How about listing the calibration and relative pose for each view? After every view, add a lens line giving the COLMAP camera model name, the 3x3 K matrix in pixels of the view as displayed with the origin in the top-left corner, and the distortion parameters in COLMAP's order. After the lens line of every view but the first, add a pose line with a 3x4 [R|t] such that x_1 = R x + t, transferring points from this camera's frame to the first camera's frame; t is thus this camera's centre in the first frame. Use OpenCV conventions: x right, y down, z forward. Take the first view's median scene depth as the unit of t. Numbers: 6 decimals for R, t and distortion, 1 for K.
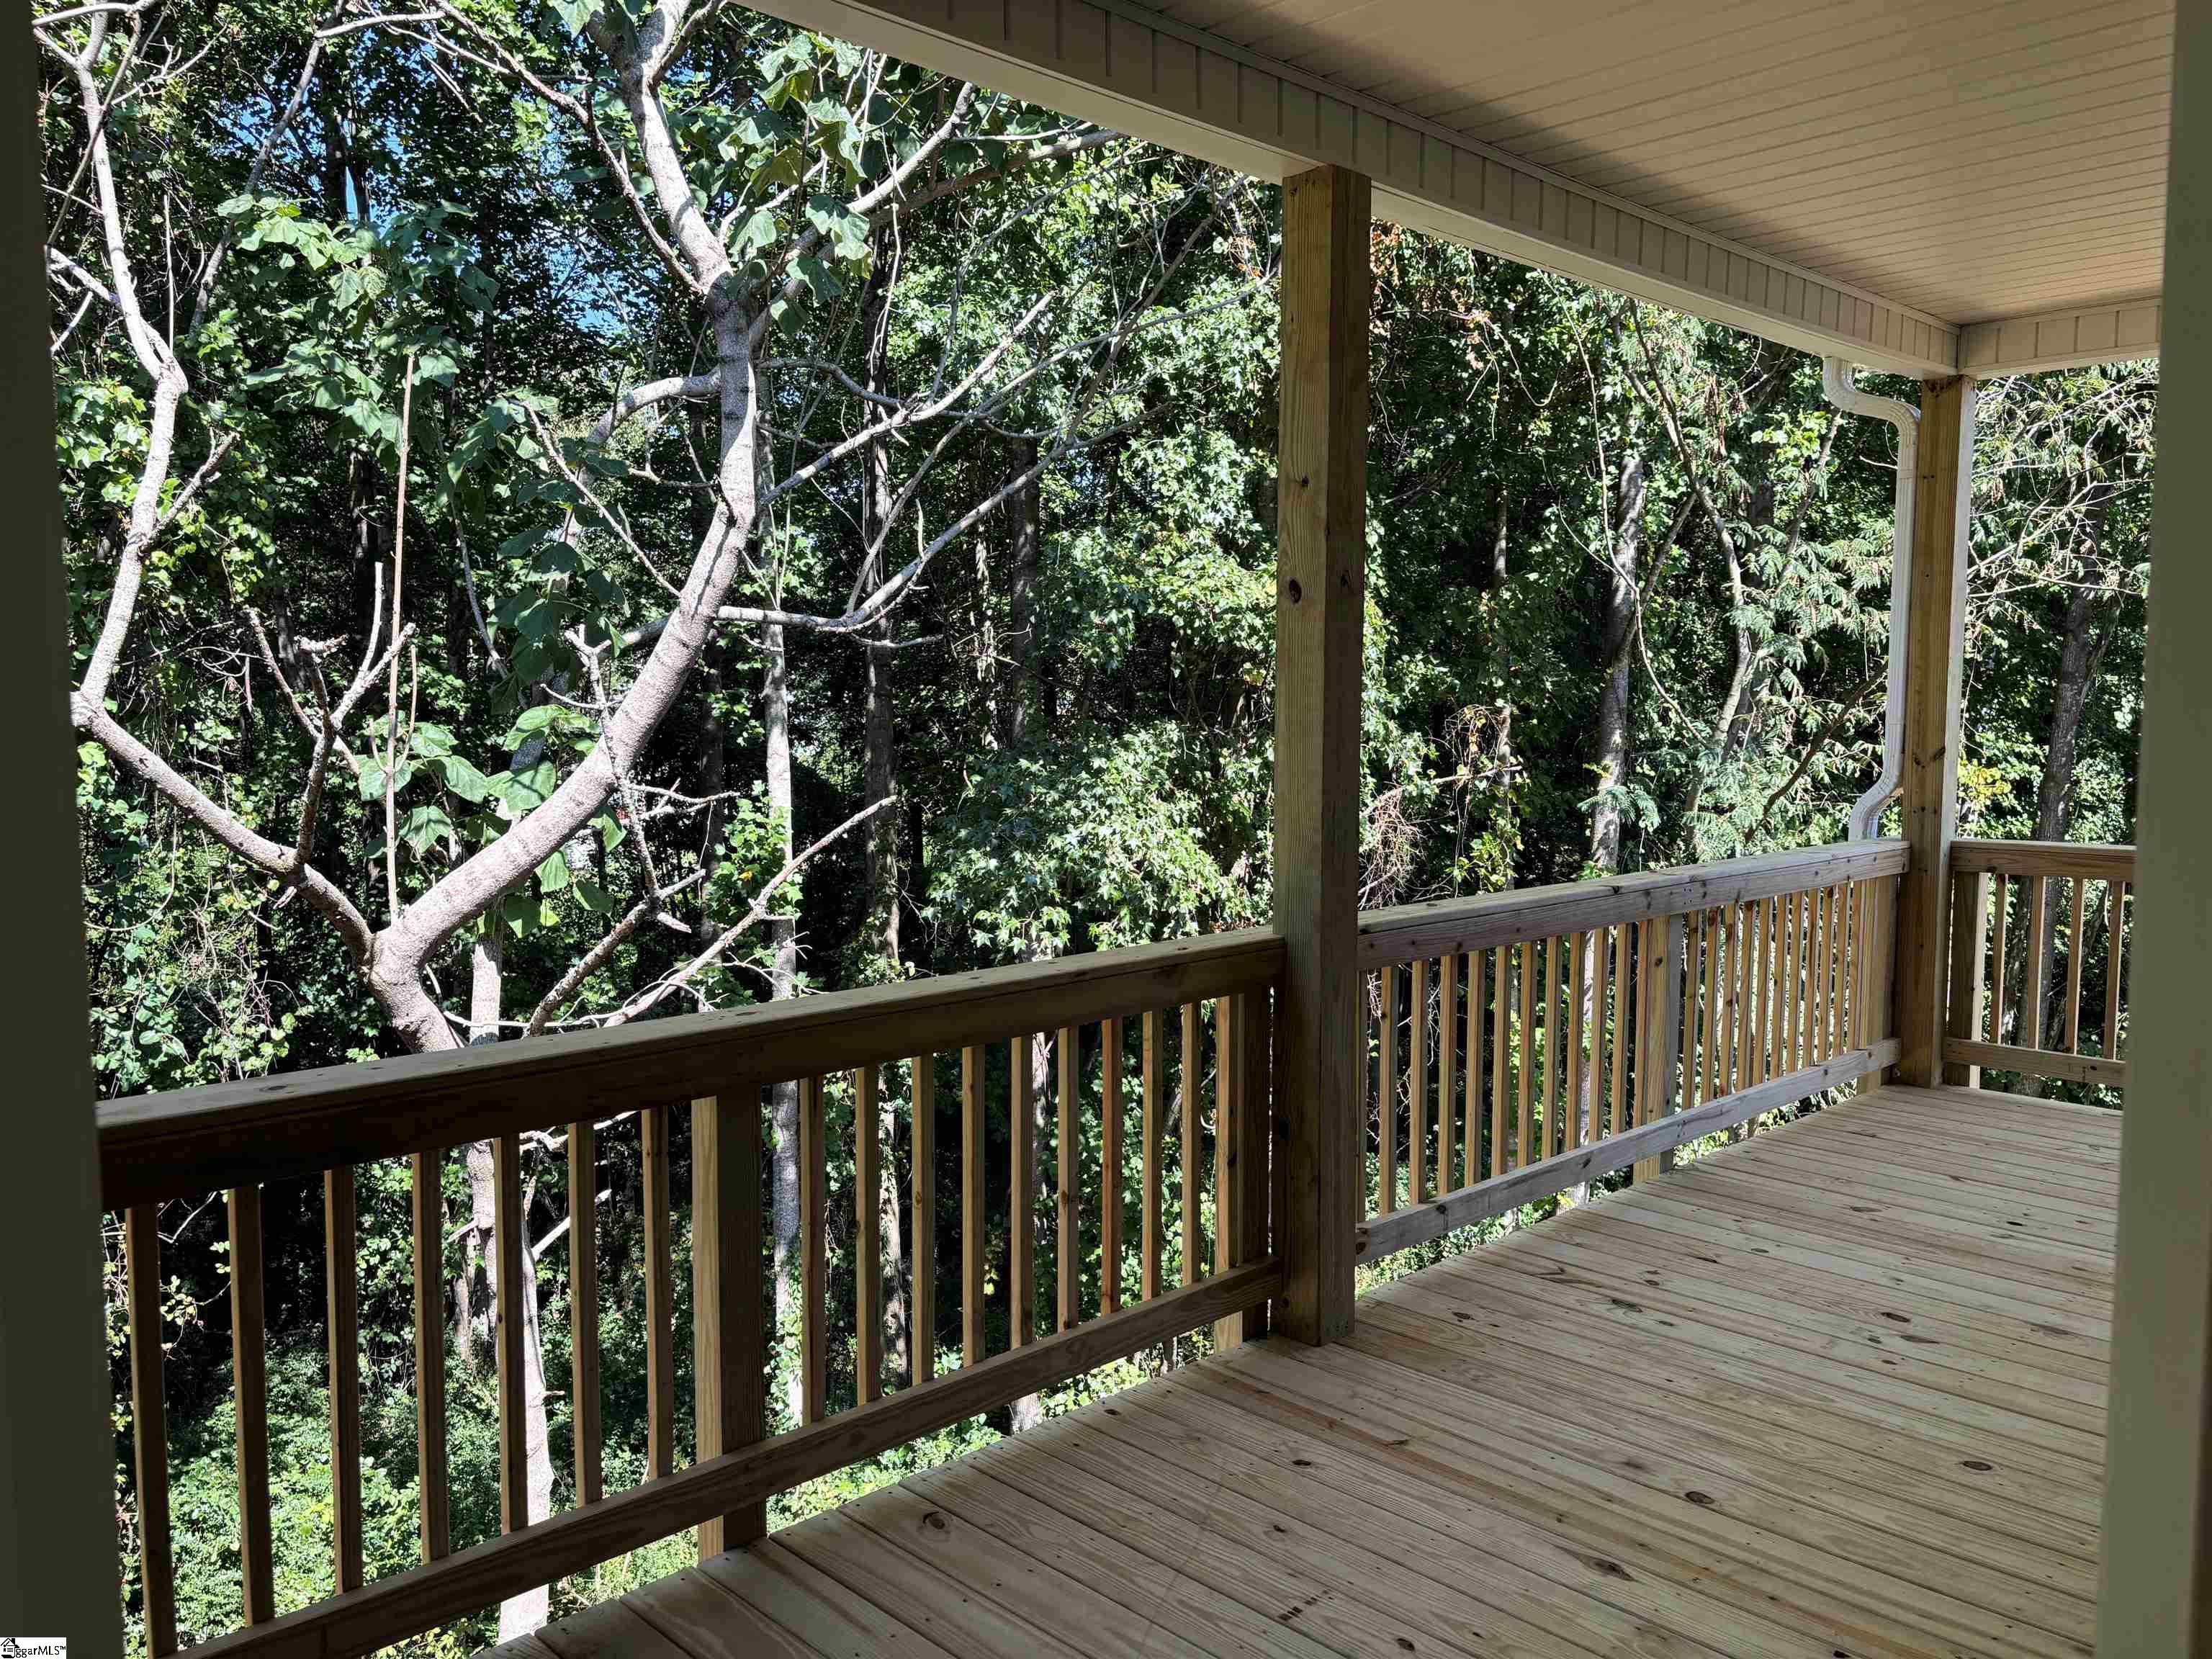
lens RADIAL K [[1670.4, 0, 1107.5], [0, 1670.4, 825.1], [0, 0, 1]] dist [0.000529, -0.002125]
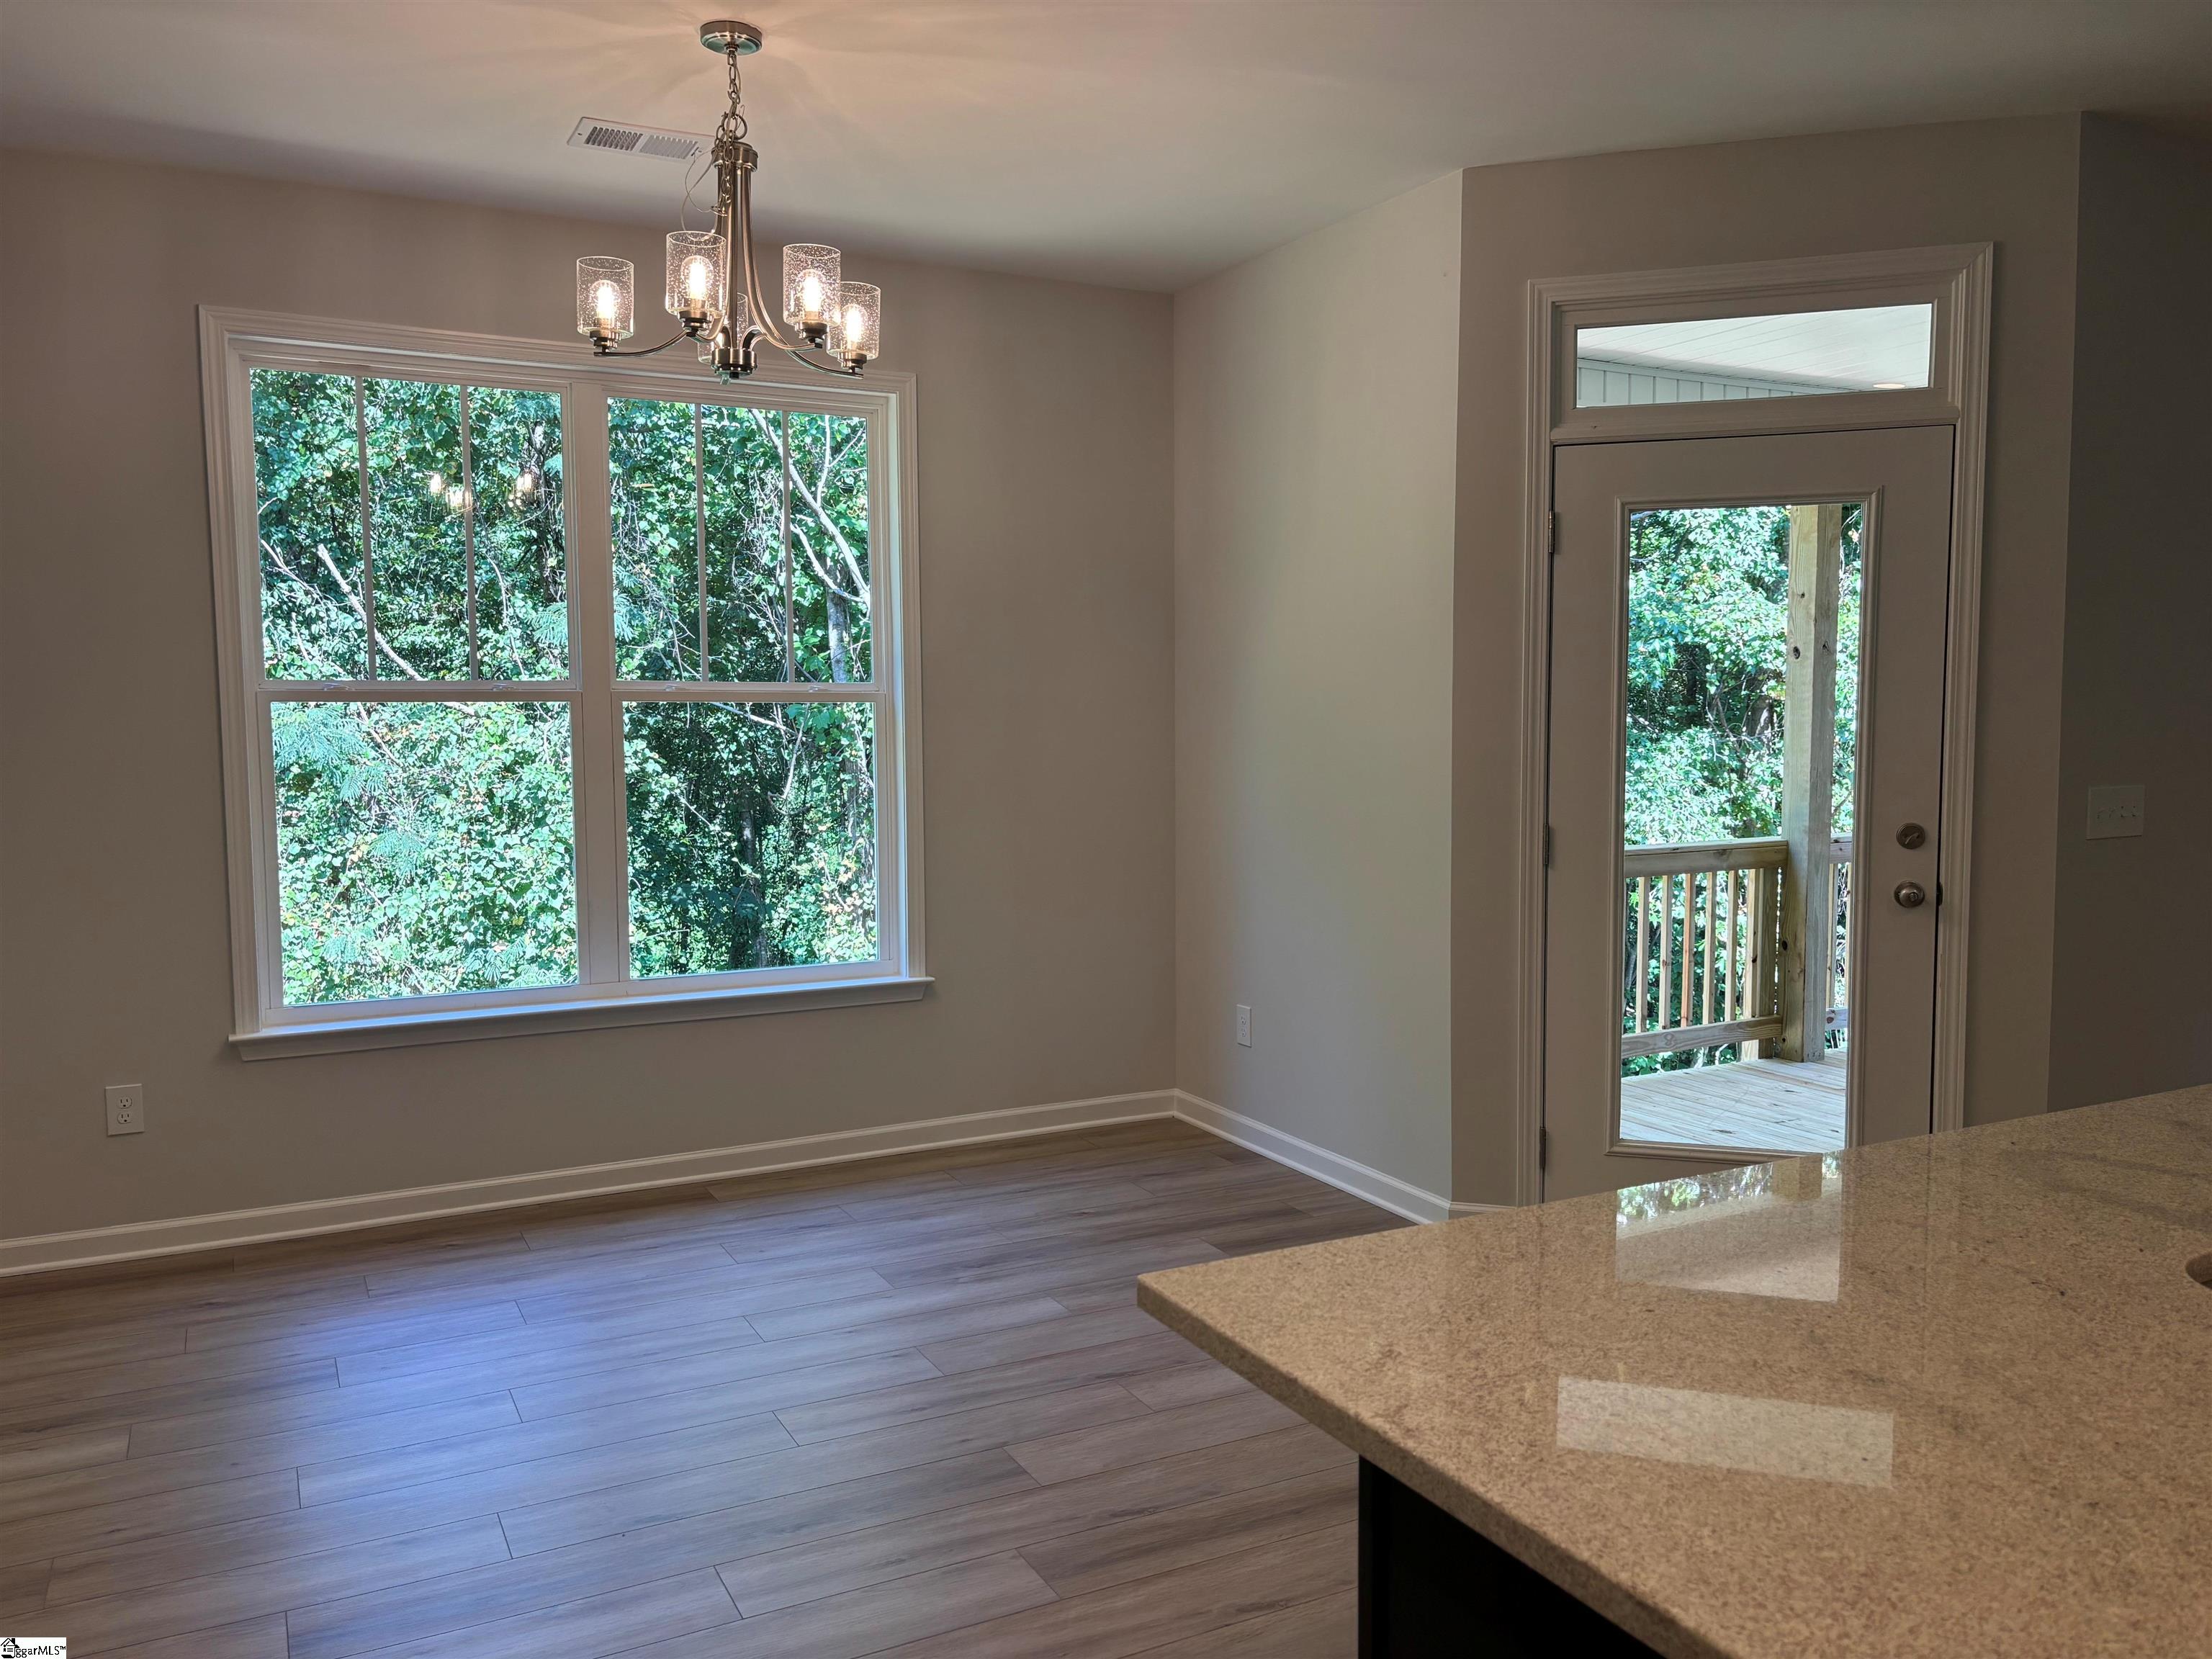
lens RADIAL K [[1670.4, 0, 1105.6], [0, 1670.4, 834.7], [0, 0, 1]] dist [0.000529, -0.002125]
pose [[0.956094, 0.014442, -0.292706, -0.021073], [-0.017631, 0.999810, -0.008260, 0.031929], [0.292531, 0.013058, 0.956167, -0.288476]]
